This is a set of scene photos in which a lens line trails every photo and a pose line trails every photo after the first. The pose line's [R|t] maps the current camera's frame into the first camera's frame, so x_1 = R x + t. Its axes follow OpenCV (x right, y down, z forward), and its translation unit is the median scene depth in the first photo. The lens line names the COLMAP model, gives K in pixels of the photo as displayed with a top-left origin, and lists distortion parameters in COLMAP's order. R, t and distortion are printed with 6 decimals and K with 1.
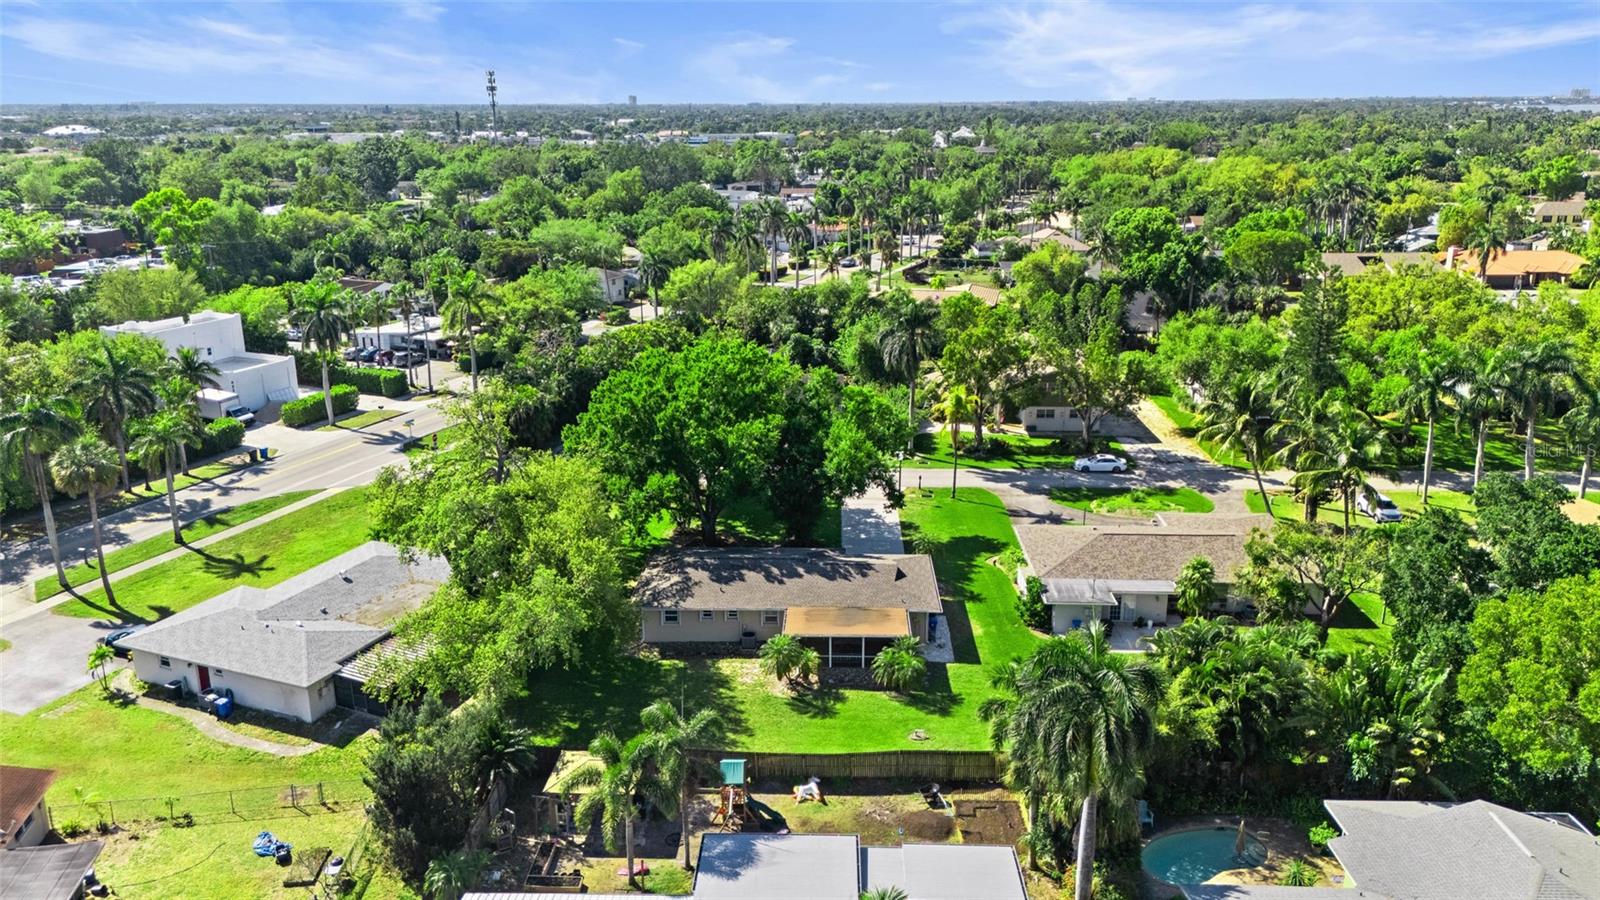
lens RADIAL K [[1192.1, 0, 799.3], [0, 1192.1, 449.5], [0, 0, 1]] dist [0.010811, -0.006768]
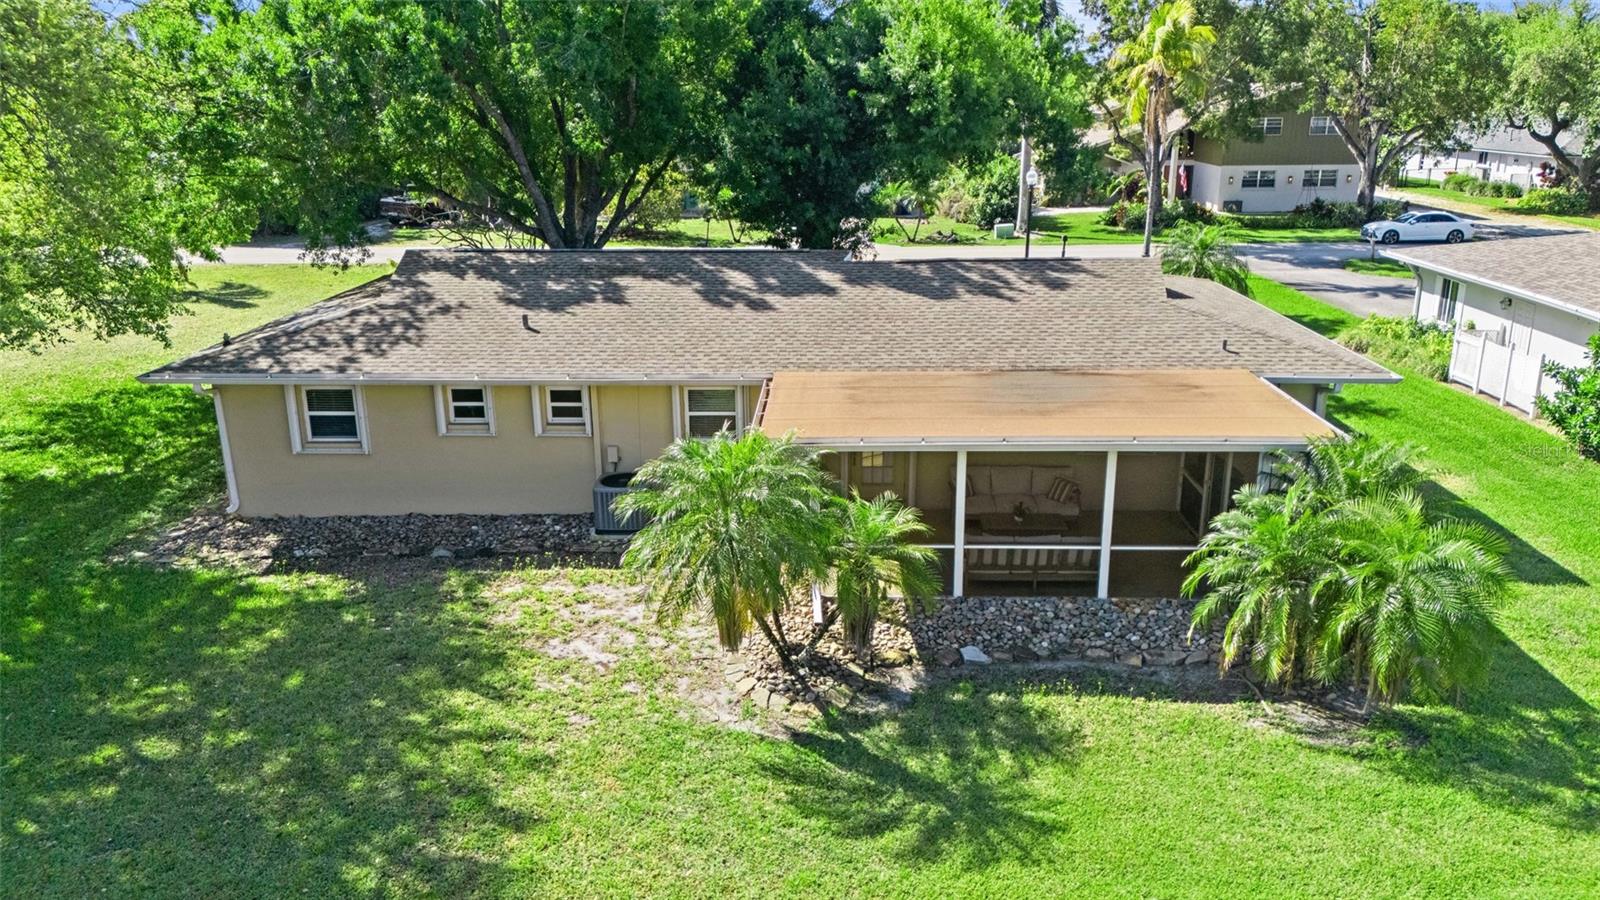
lens RADIAL K [[1192.1, 0, 800.6], [0, 1192.1, 451.1], [0, 0, 1]] dist [0.010811, -0.006768]
pose [[0.999995, -0.002993, -0.000410, -0.004649], [0.002993, 0.999996, -0.000184, 0.154754], [0.000411, 0.000182, 1.000000, 0.770948]]
